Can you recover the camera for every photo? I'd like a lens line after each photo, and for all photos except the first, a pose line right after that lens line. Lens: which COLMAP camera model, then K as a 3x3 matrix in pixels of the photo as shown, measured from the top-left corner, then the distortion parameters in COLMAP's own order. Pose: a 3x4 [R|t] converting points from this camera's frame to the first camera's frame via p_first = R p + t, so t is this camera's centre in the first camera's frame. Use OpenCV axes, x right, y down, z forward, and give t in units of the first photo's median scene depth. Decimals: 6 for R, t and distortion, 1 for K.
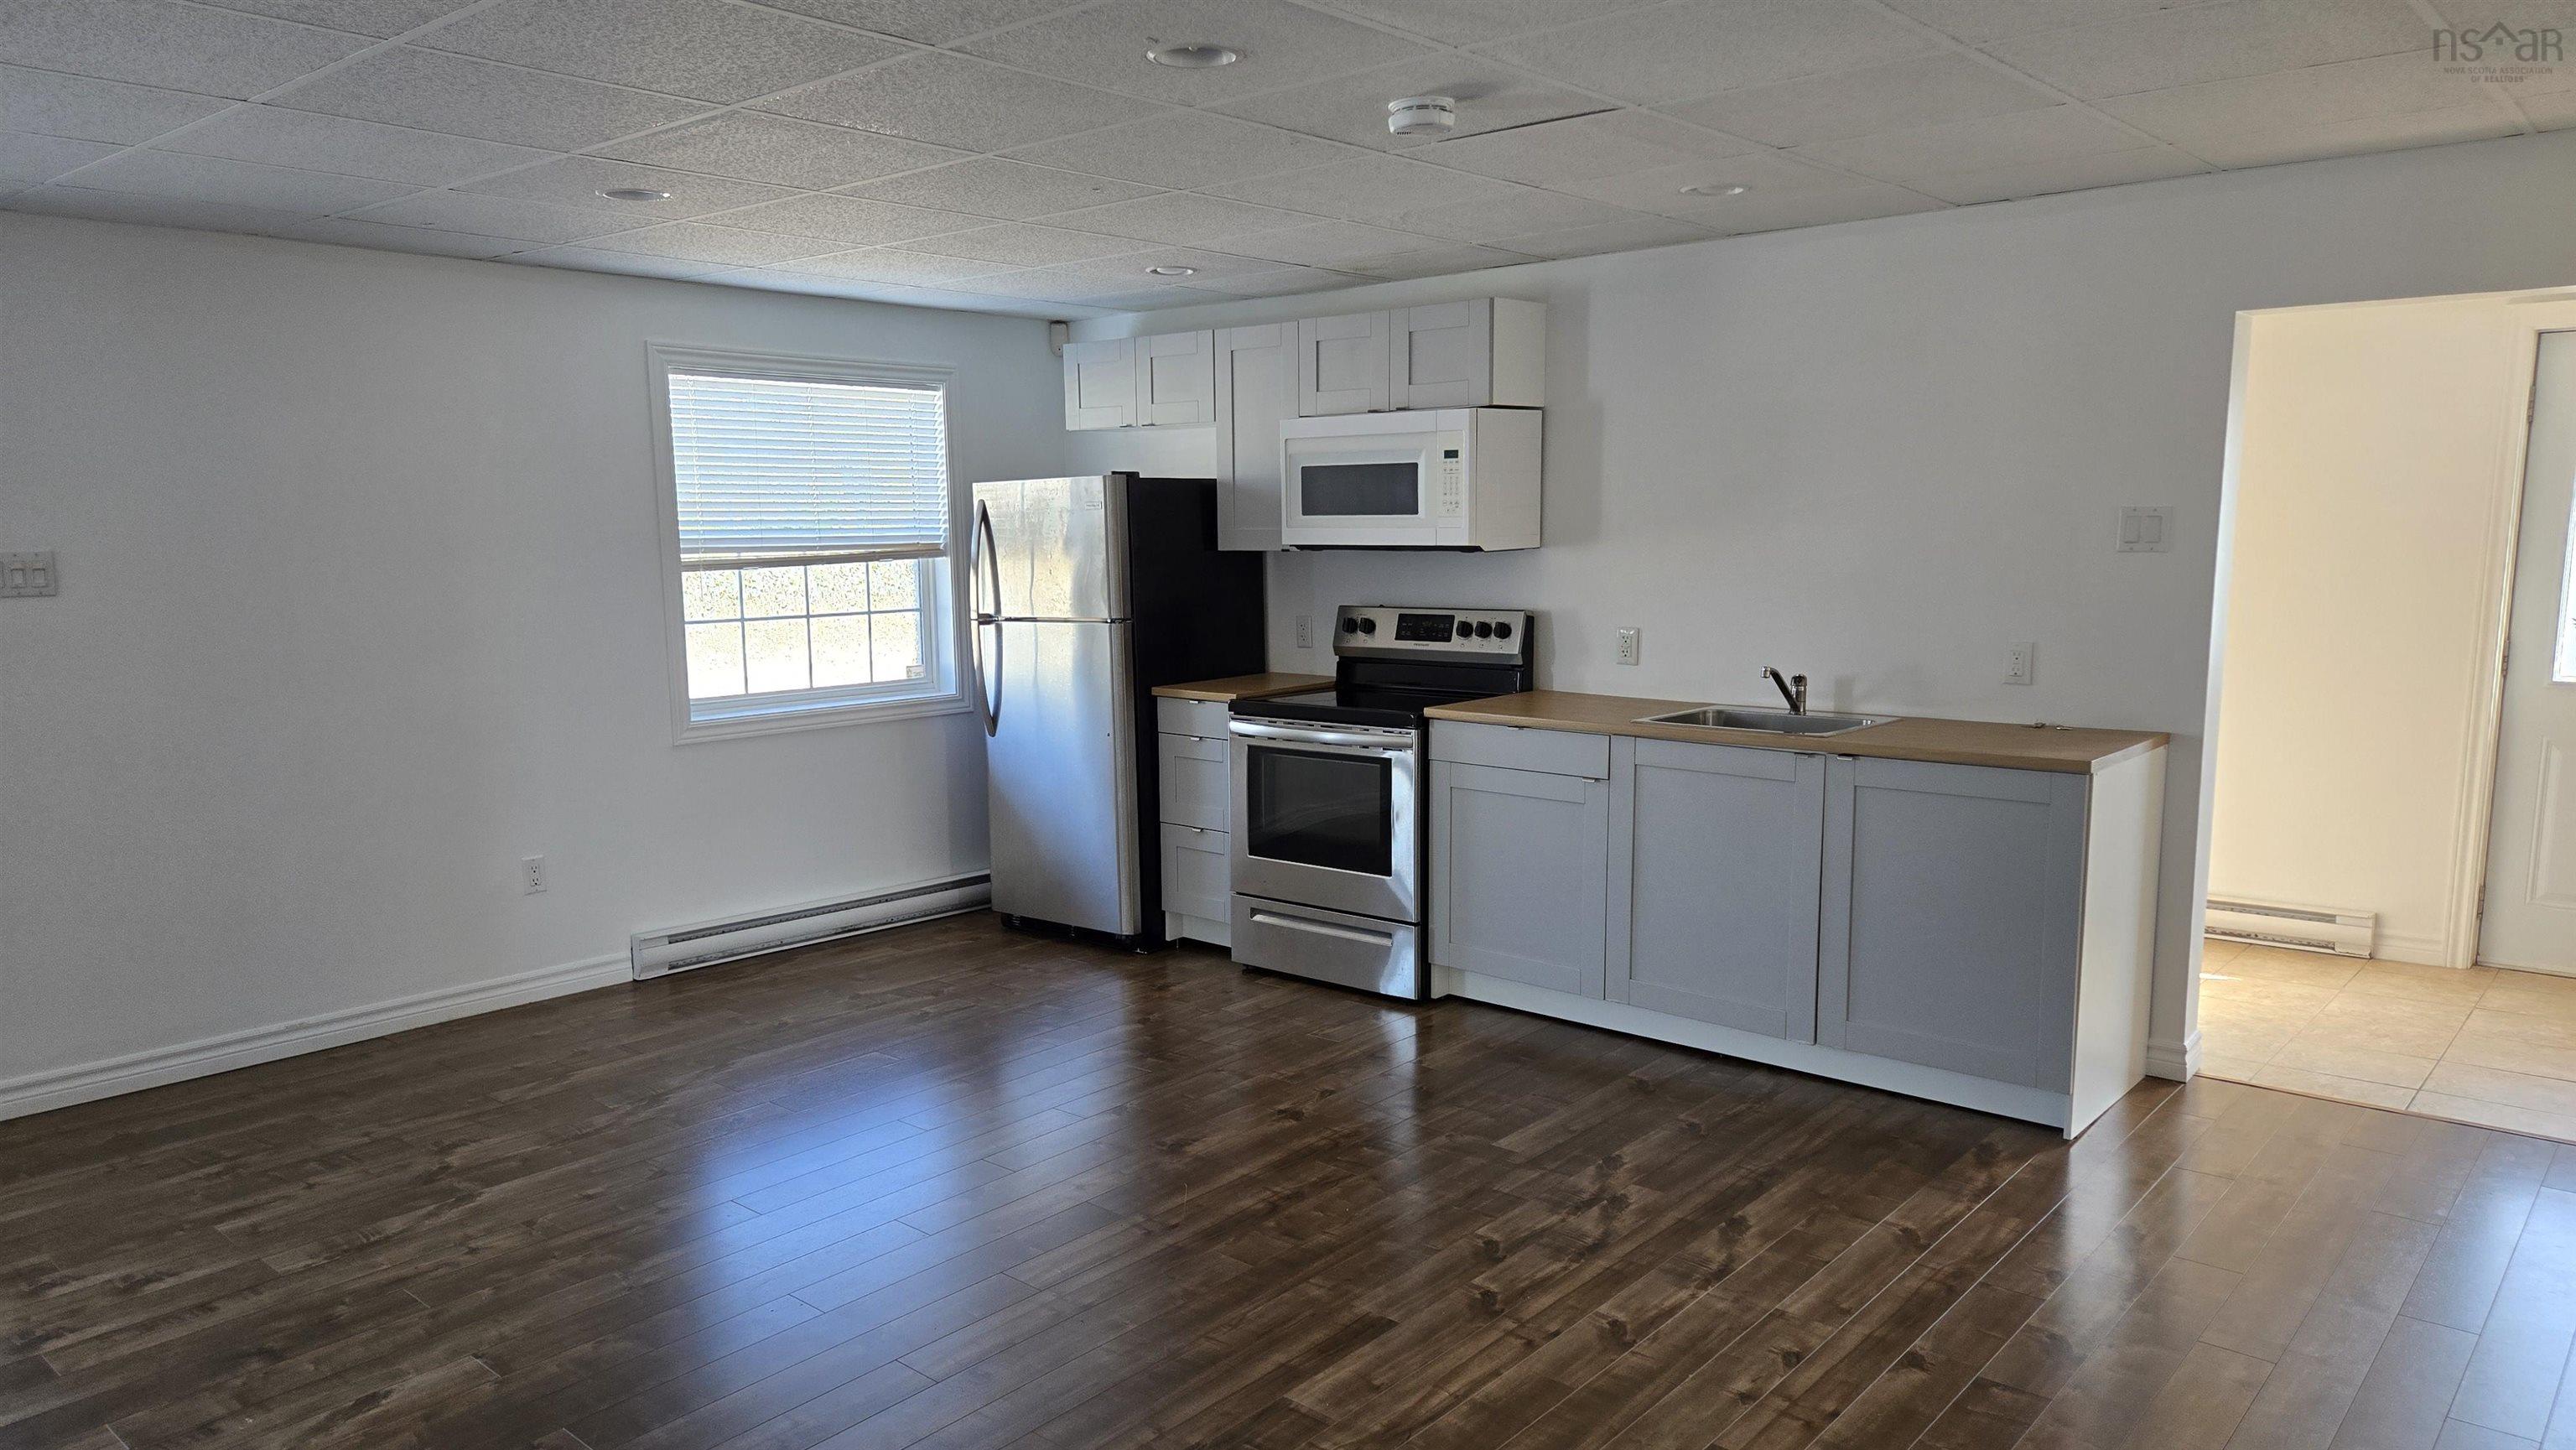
lens RADIAL K [[1644.1, 0, 1225.5], [0, 1644.1, 749.3], [0, 0, 1]] dist [0.038463, -0.000415]
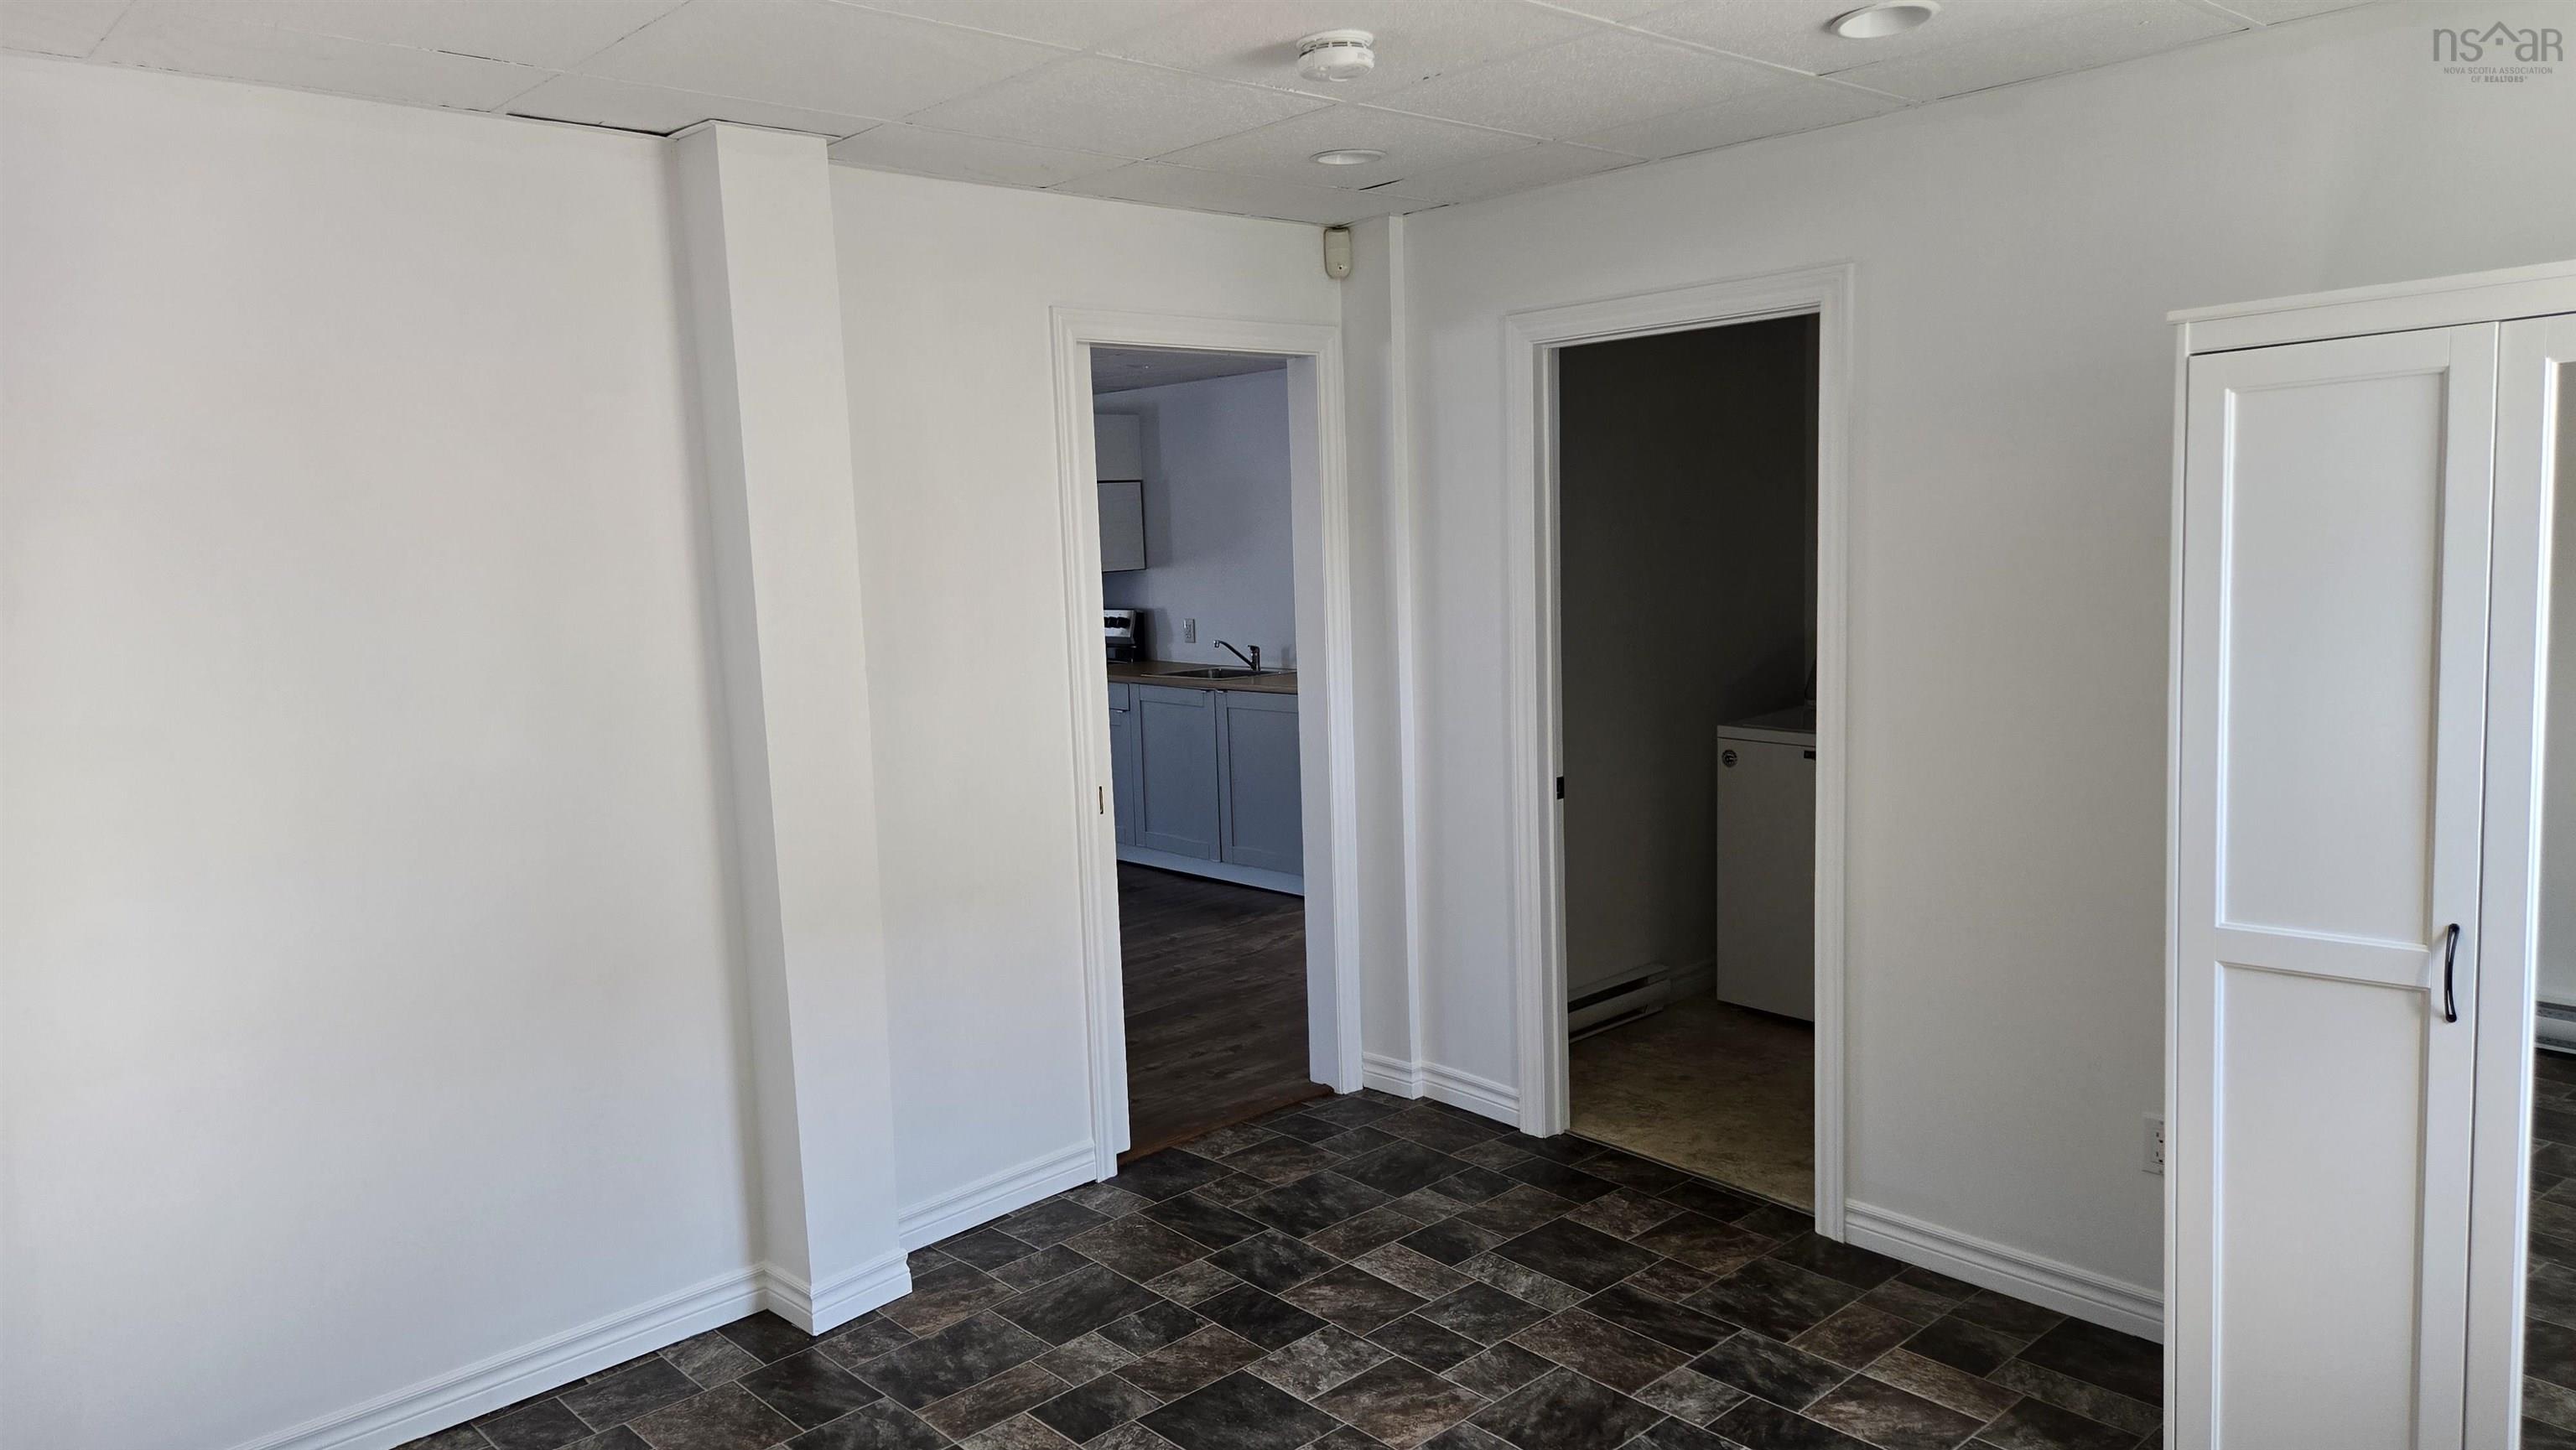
lens RADIAL K [[1680.1, 0, 1288.0], [0, 1680.1, 725.0], [0, 0, 1]] dist [0.036763, -0.057973]
pose [[0.991727, 0.003465, -0.128320, 0.590604], [-0.007898, 0.999389, -0.034051, 0.088714], [0.128124, 0.034783, 0.991148, -0.636519]]
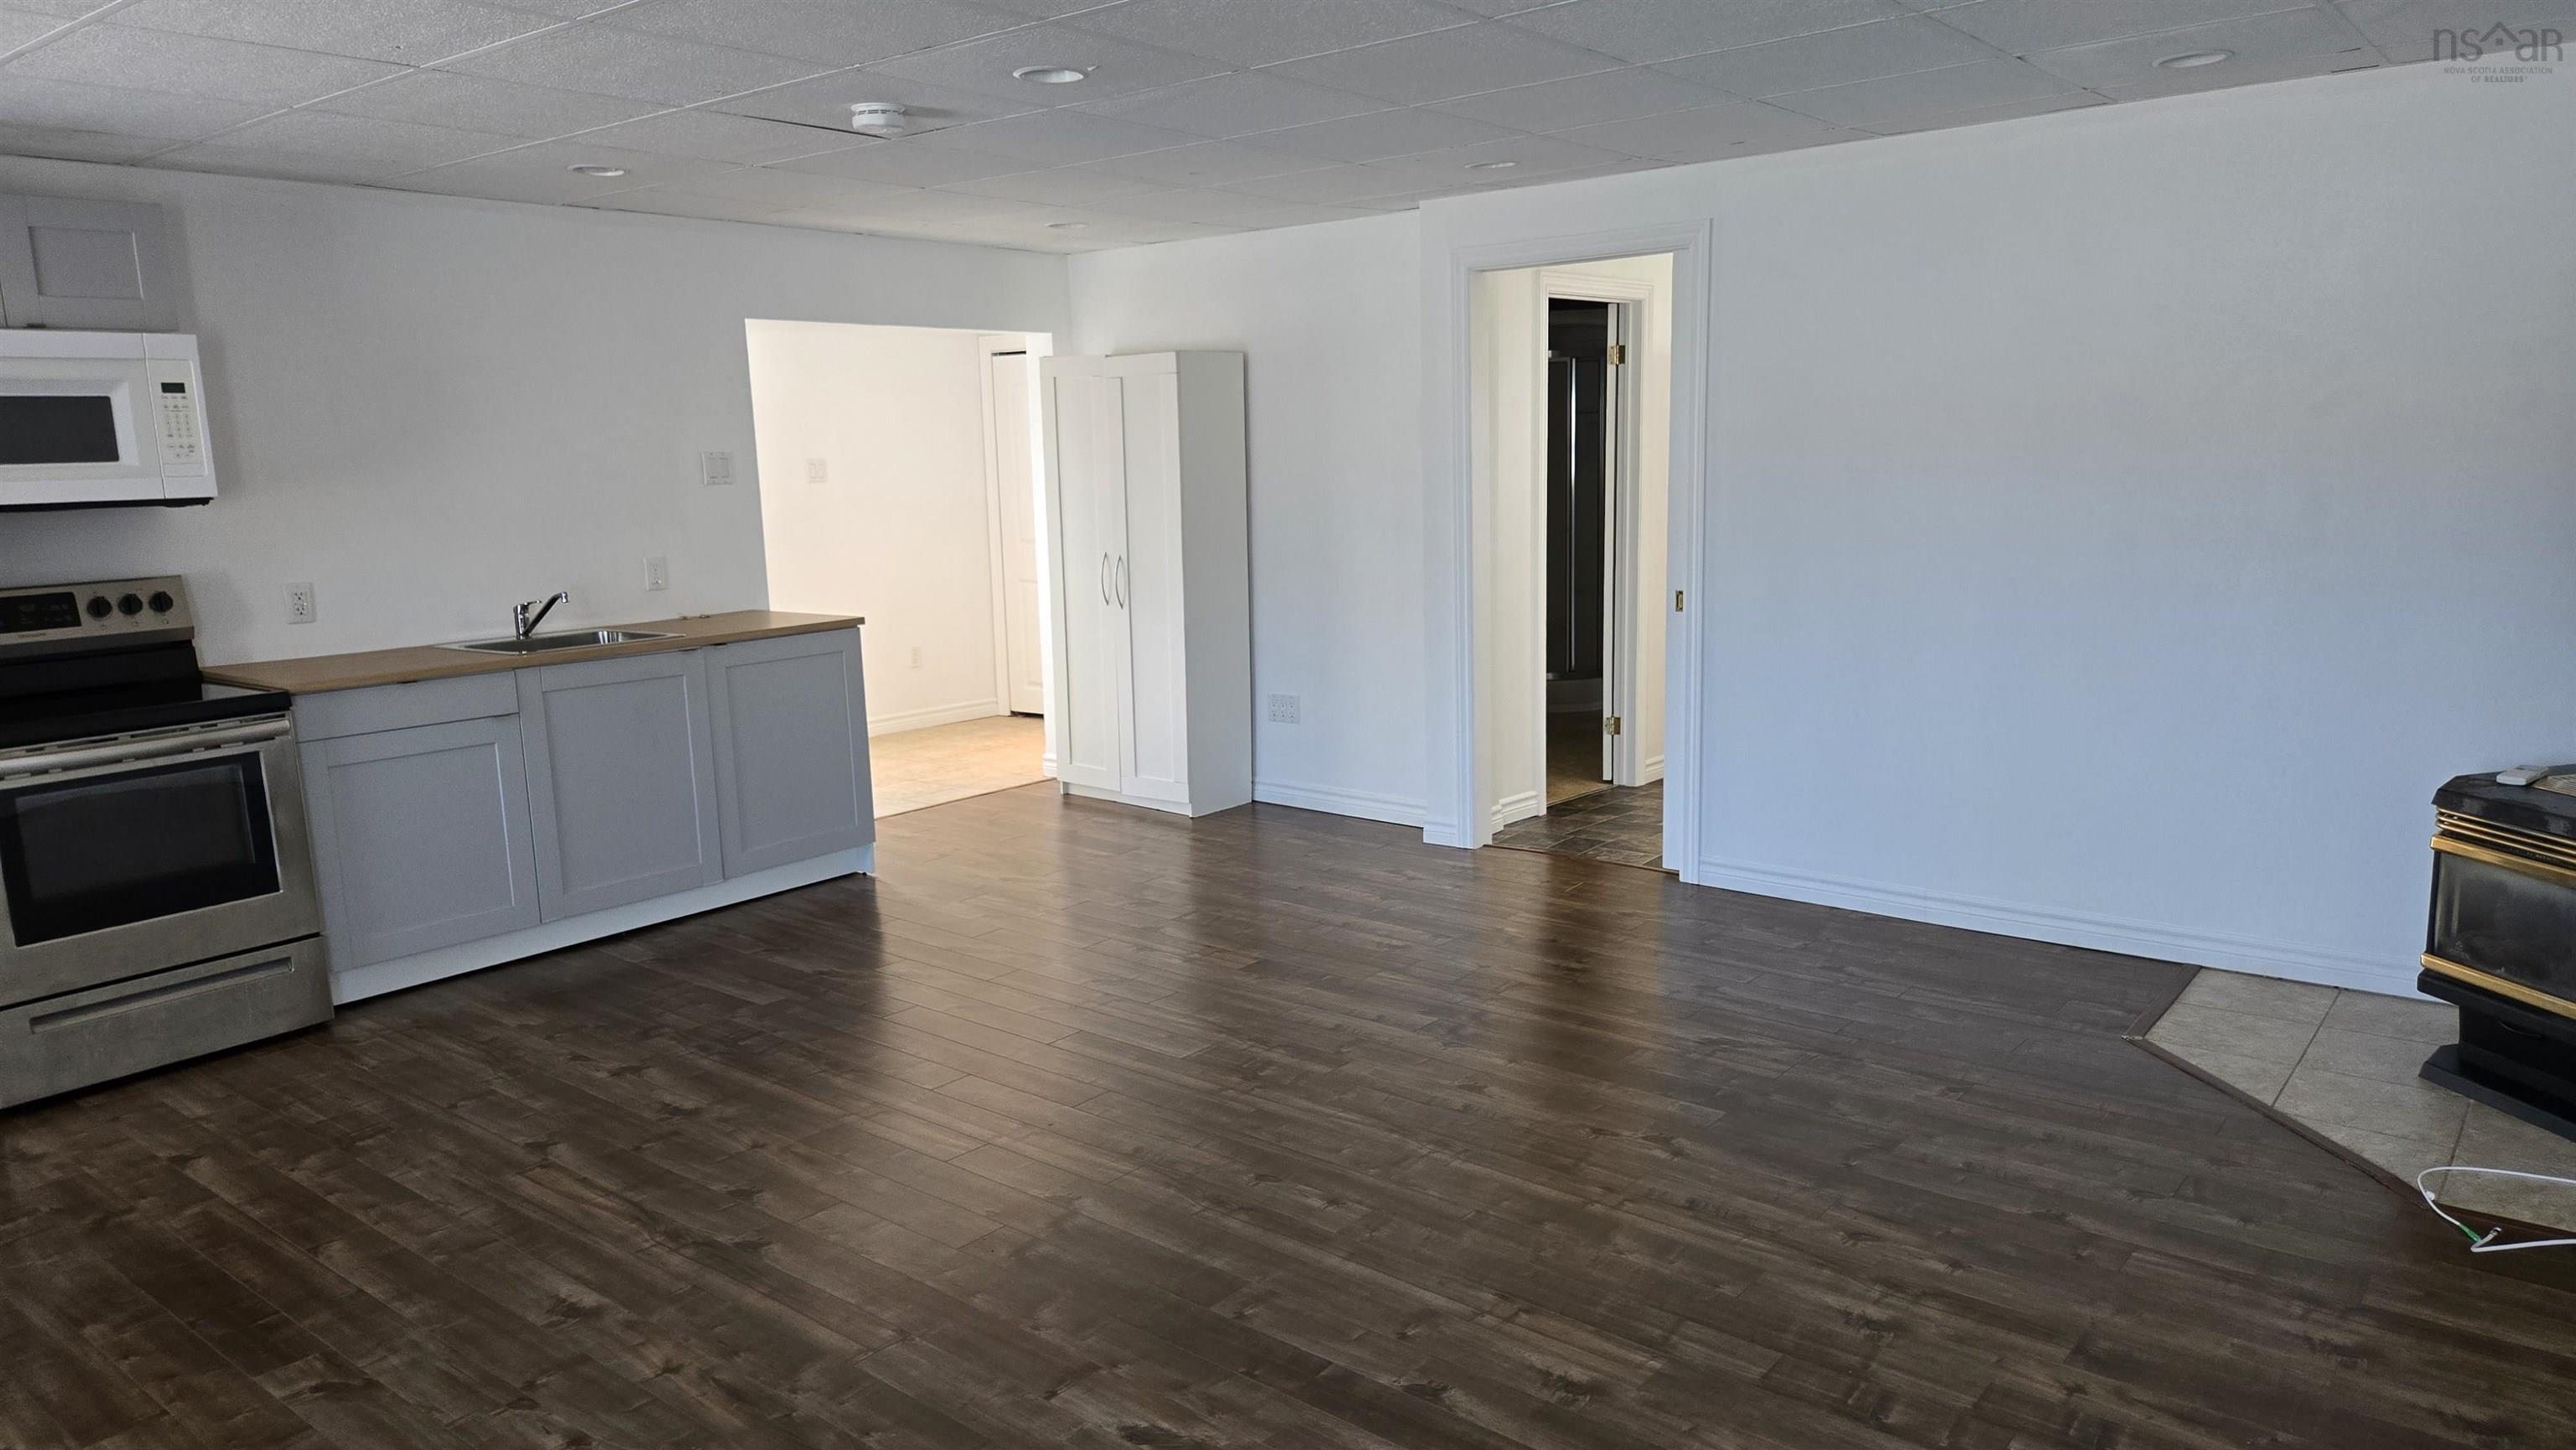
lens RADIAL K [[1680.1, 0, 1288.0], [0, 1680.1, 725.0], [0, 0, 1]] dist [0.036763, -0.057973]
pose [[-0.047102, -0.153071, 0.987092, -0.821248], [0.164171, 0.973565, 0.158807, -0.061703], [-0.985307, 0.169532, -0.020727, 0.537440]]
